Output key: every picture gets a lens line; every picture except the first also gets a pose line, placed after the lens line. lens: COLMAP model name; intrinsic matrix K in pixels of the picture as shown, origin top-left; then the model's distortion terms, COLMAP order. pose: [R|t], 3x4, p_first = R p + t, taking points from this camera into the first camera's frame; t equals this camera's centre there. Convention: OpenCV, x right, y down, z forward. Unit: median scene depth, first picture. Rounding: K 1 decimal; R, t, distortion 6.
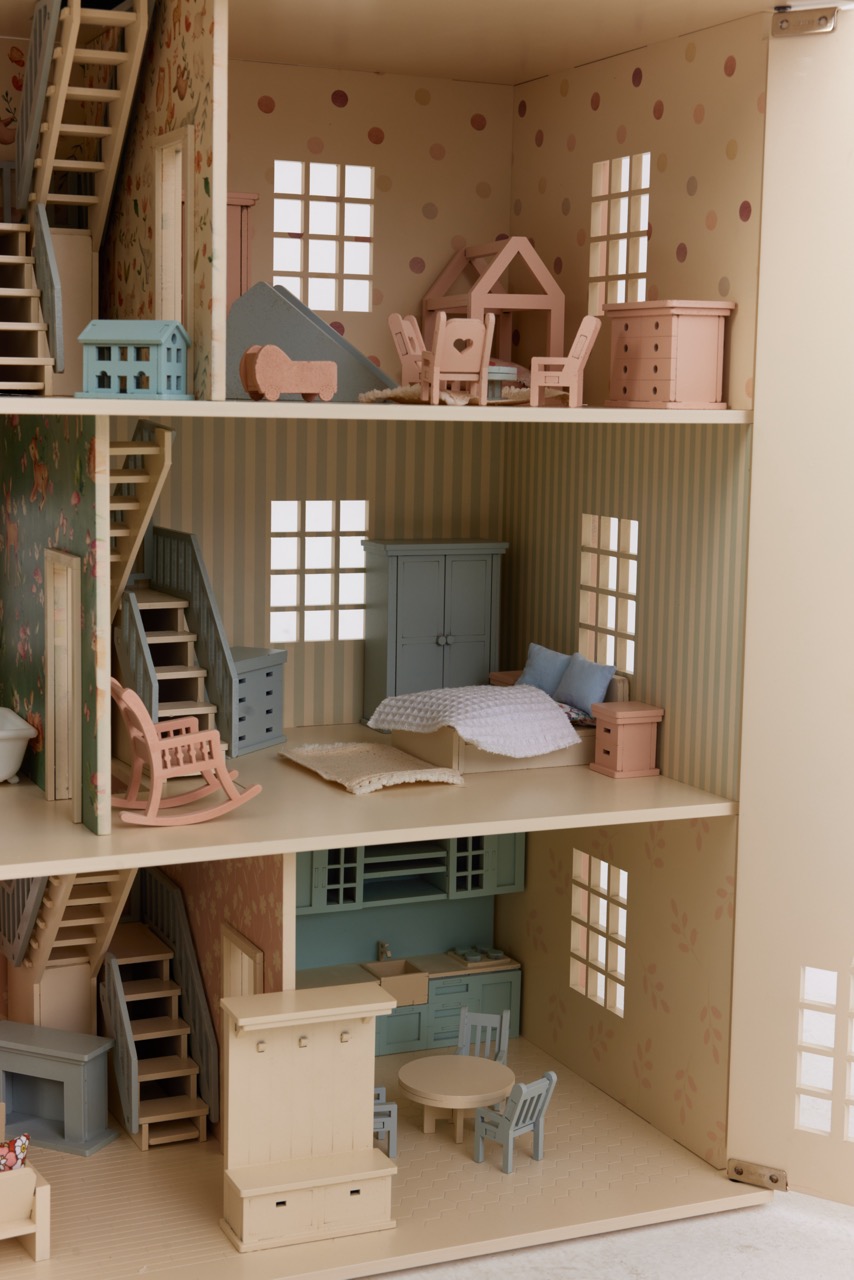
lens RADIAL K [[1892.5, 0, 419.6], [0, 1892.5, 645.1], [0, 0, 1]] dist [0.000404, 0.000000]
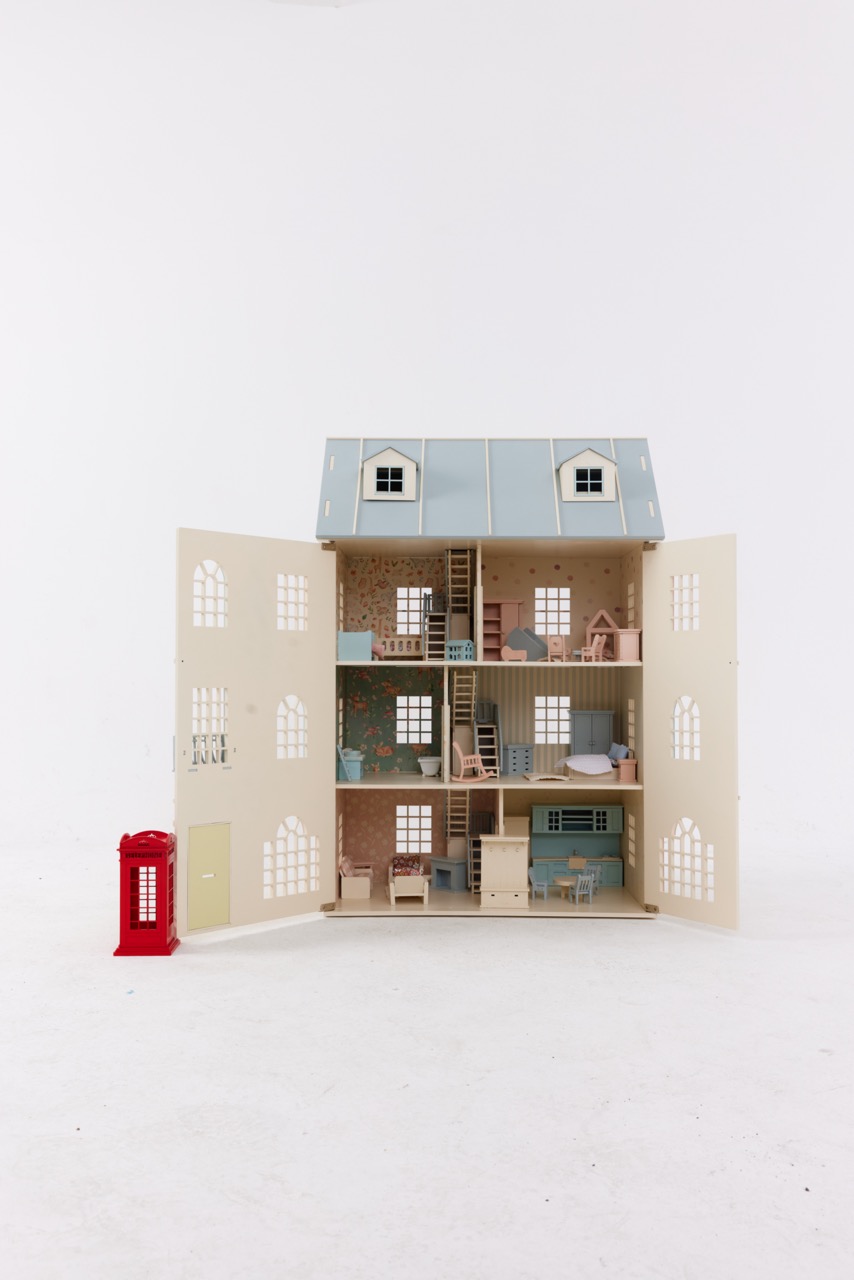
lens RADIAL K [[1251.4, 0, 418.1], [0, 1251.4, 644.3], [0, 0, 1]] dist [-0.008430, 0.000000]
pose [[0.904866, -0.027505, -0.424807, 0.677913], [-0.043208, 0.986823, -0.155930, 0.181626], [0.423498, 0.159451, 0.891754, -0.993669]]
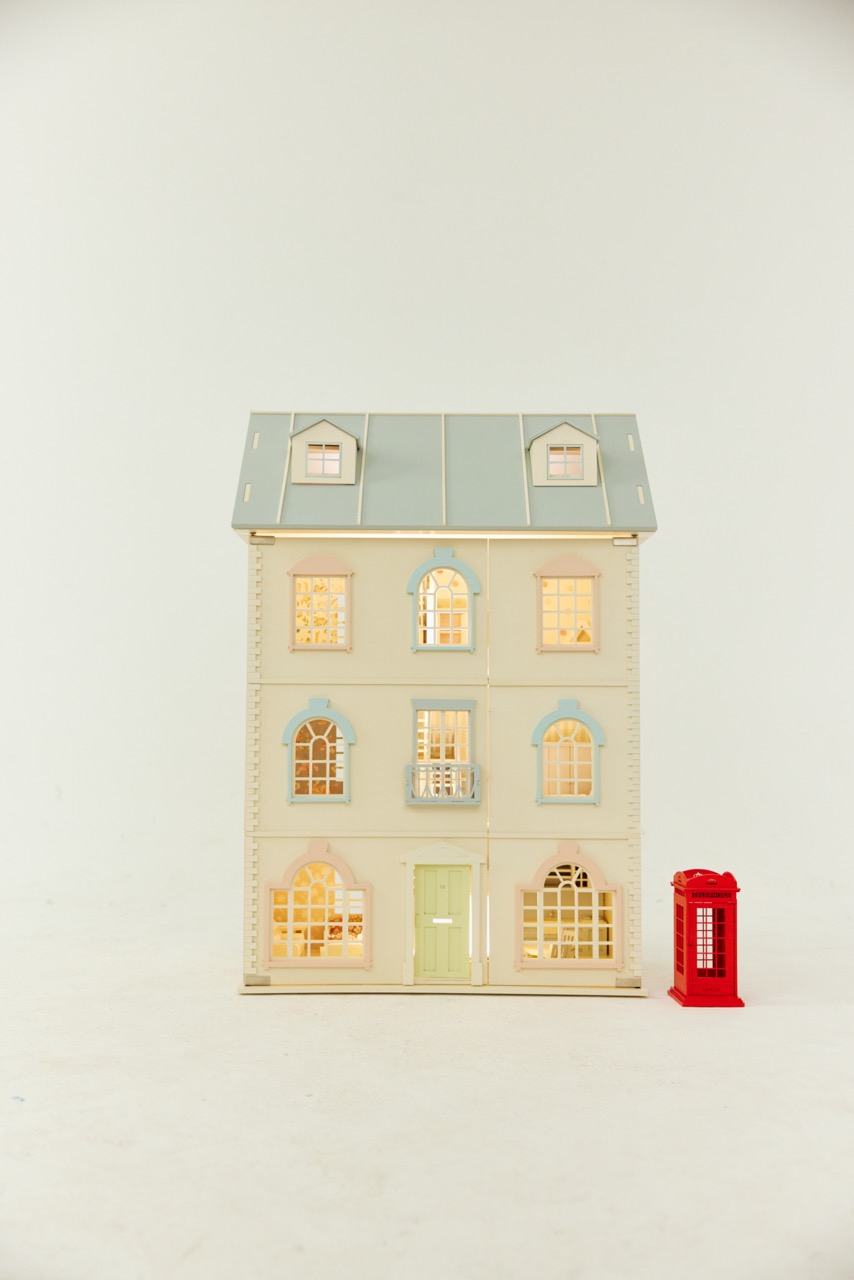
lens RADIAL K [[1312.2, 0, 418.1], [0, 1312.2, 650.3], [0, 0, 1]] dist [0.010855, 0.000000]
pose [[0.910425, -0.036587, -0.412053, 0.611099], [-0.044053, 0.981842, -0.184515, 0.173060], [0.411322, 0.186140, 0.892282, -0.715831]]
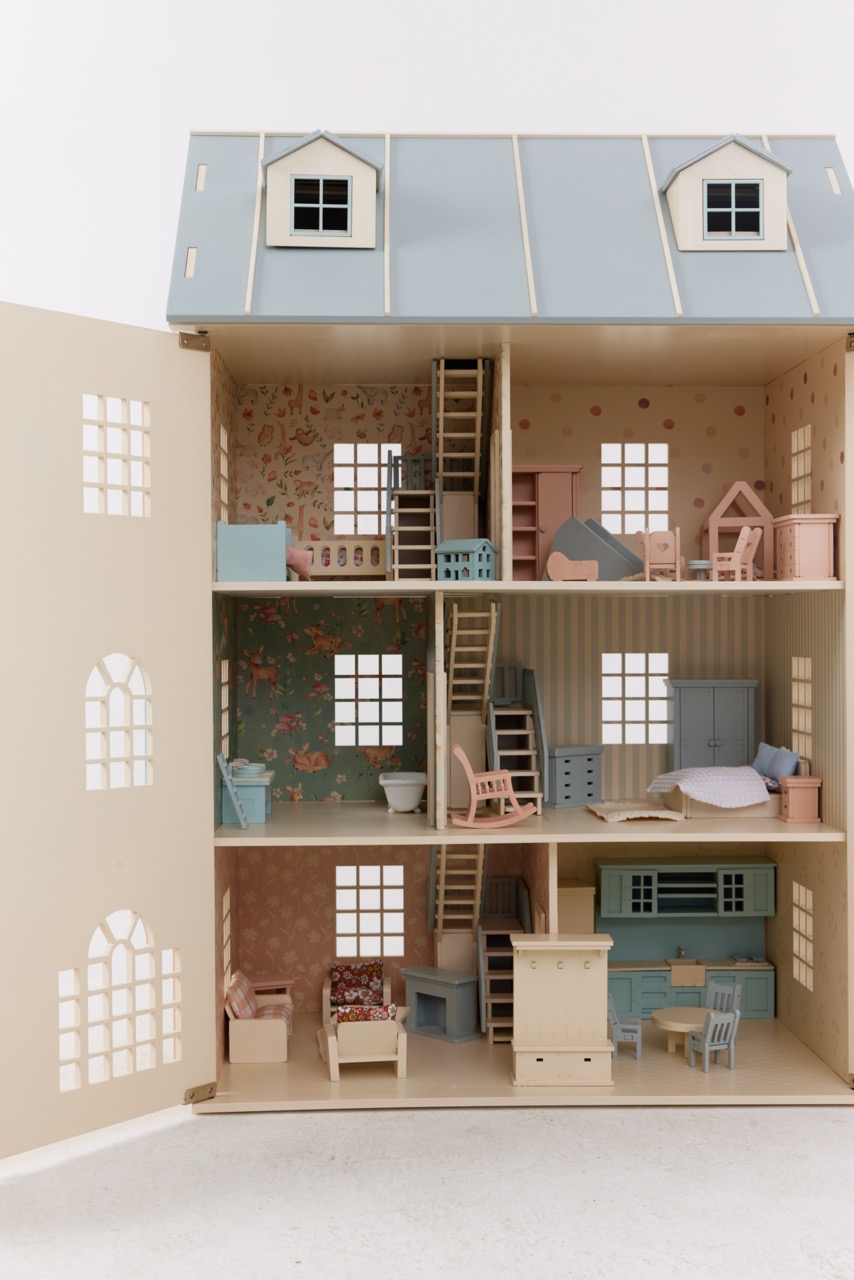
lens RADIAL K [[1653.6, 0, 413.9], [0, 1653.6, 649.4], [0, 0, 1]] dist [-0.005303, 0.000000]
pose [[0.923215, -0.017870, -0.383869, 0.341252], [-0.030640, 0.992315, -0.119884, 0.101188], [0.383061, 0.122440, 0.915572, -0.364834]]
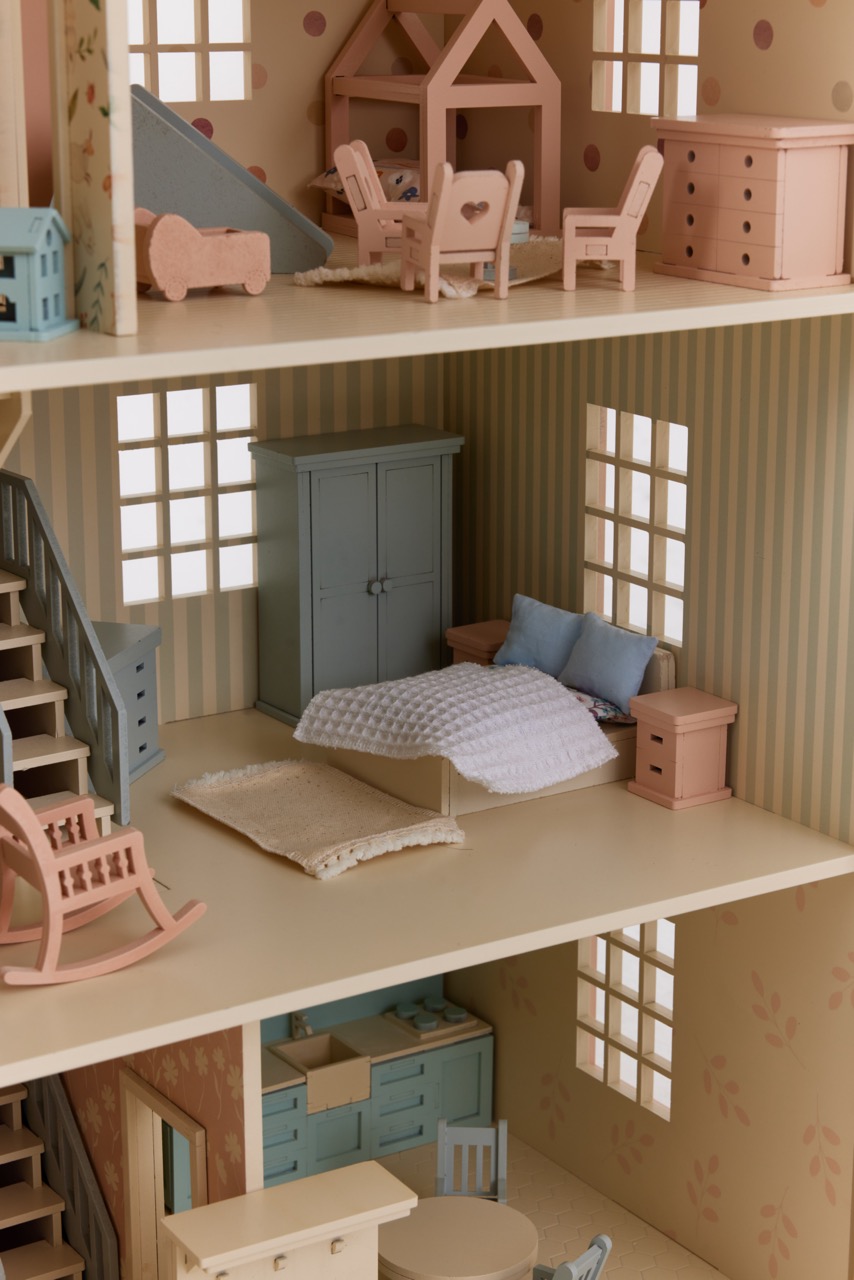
lens RADIAL K [[2490.5, 0, 404.9], [0, 2490.5, 638.8], [0, 0, 1]] dist [0.015354, 0.000000]
pose [[0.989090, -0.056545, 0.136025, -0.113158], [0.038542, 0.990564, 0.131523, -0.114225], [-0.142178, -0.124846, 0.981936, 0.130645]]
